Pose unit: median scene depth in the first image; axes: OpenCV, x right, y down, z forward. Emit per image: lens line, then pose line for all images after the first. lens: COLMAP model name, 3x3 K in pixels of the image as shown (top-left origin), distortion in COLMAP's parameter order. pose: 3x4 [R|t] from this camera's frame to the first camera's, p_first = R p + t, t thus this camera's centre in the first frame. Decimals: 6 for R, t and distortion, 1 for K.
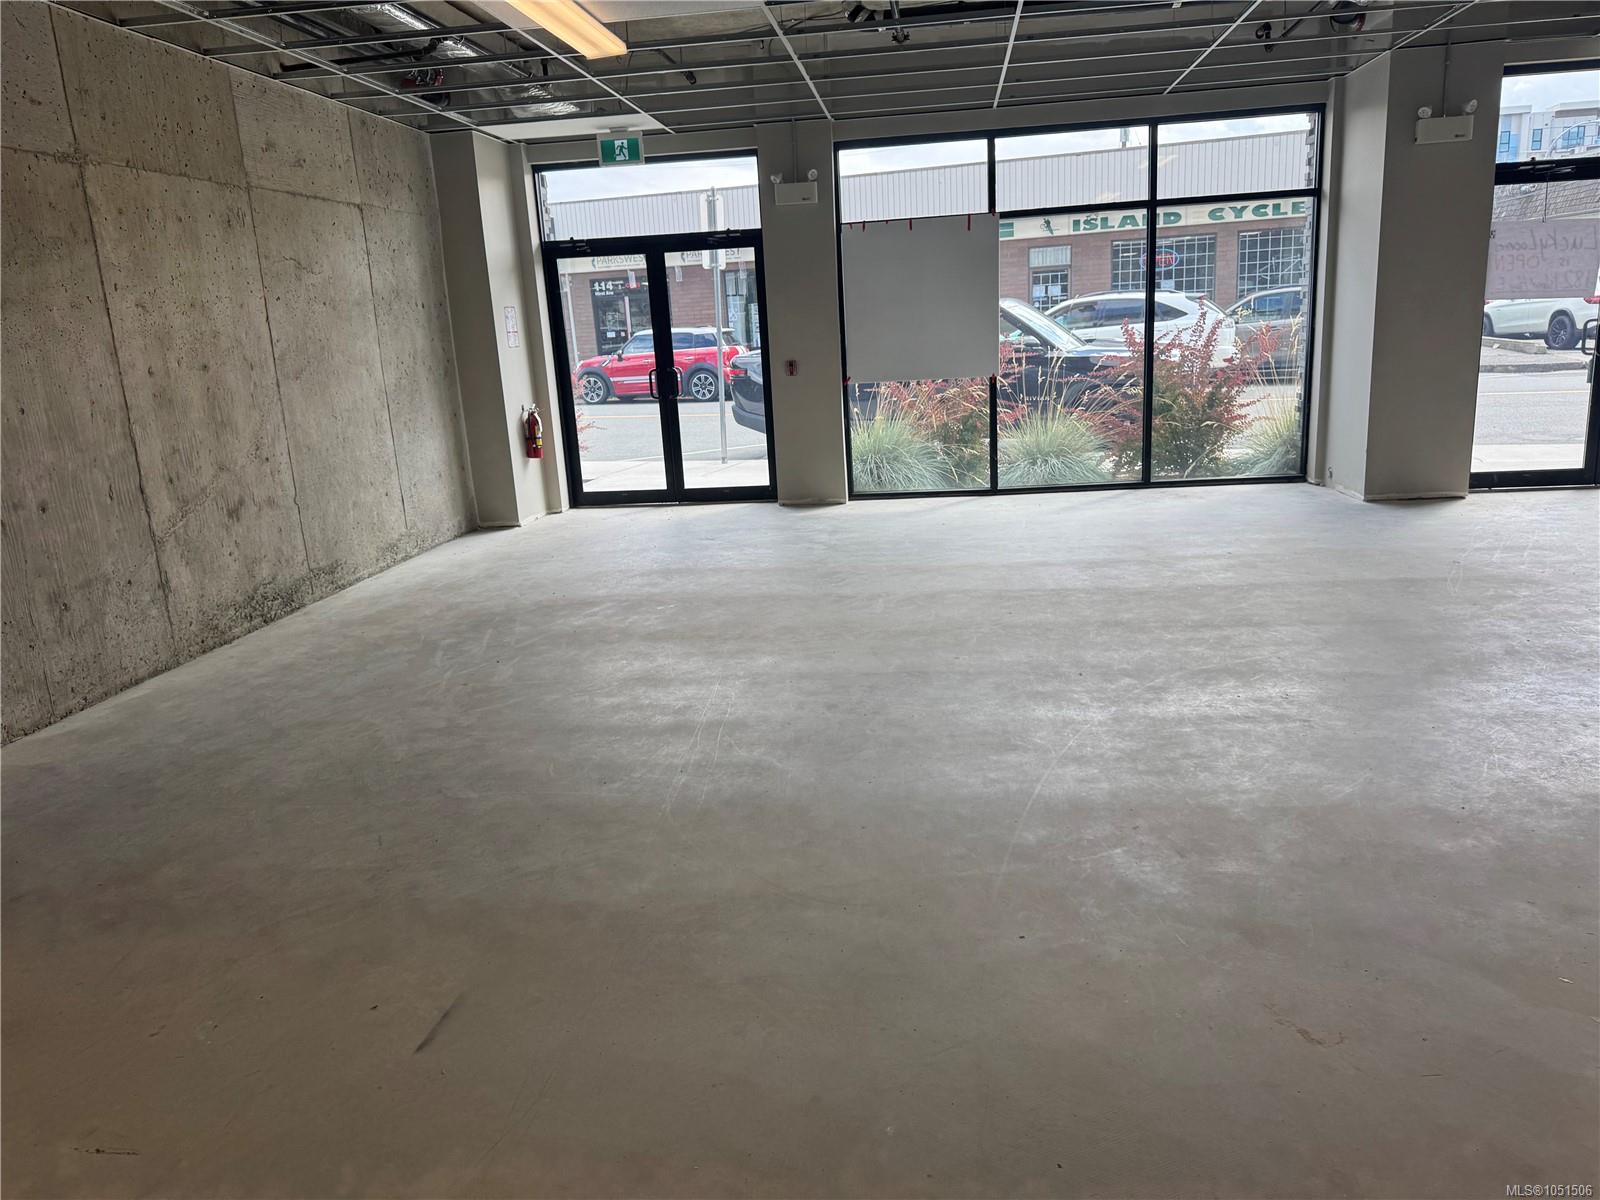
lens RADIAL K [[1146.0, 0, 800.9], [0, 1146.0, 600.4], [0, 0, 1]] dist [0.024645, -0.018487]
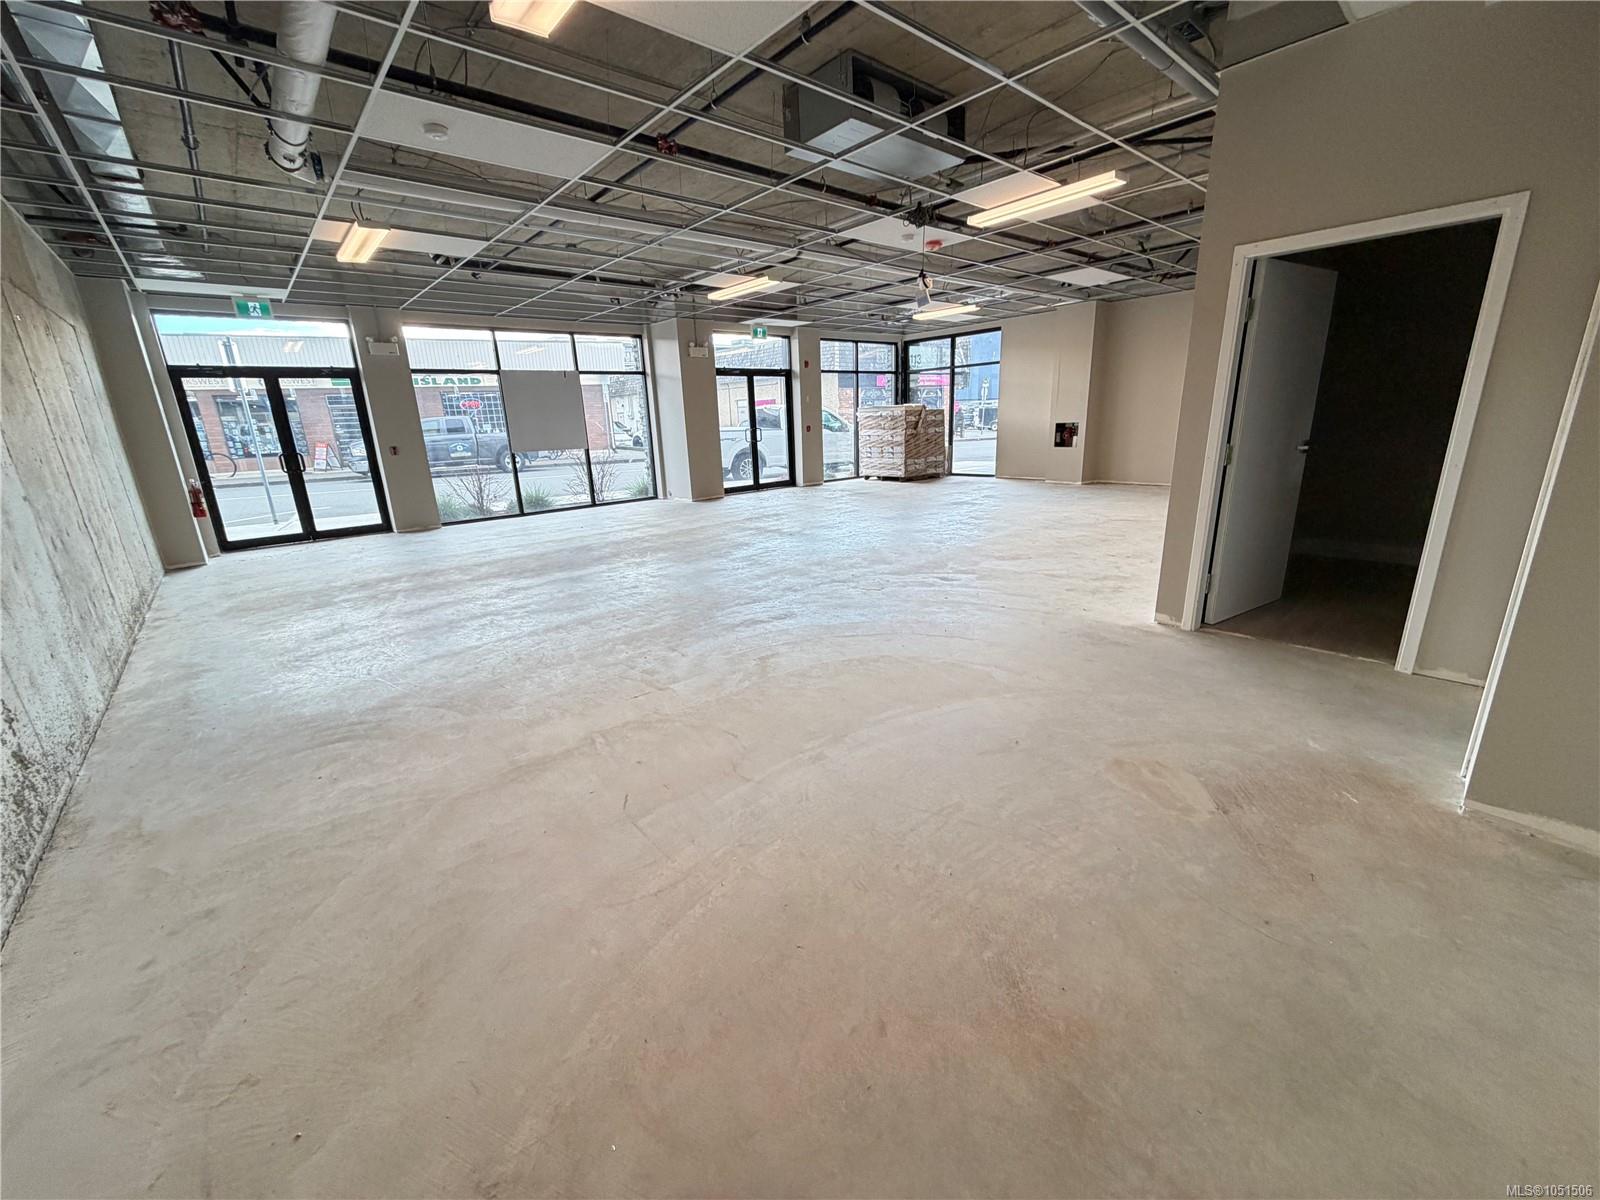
lens RADIAL K [[639.1, 0, 795.7], [0, 639.1, 594.4], [0, 0, 1]] dist [0.000296, 0.000583]
pose [[0.672624, -0.171637, 0.719804, -0.331261], [0.176421, 0.981874, 0.069270, 0.045288], [-0.718647, 0.080396, 0.690712, -0.067417]]
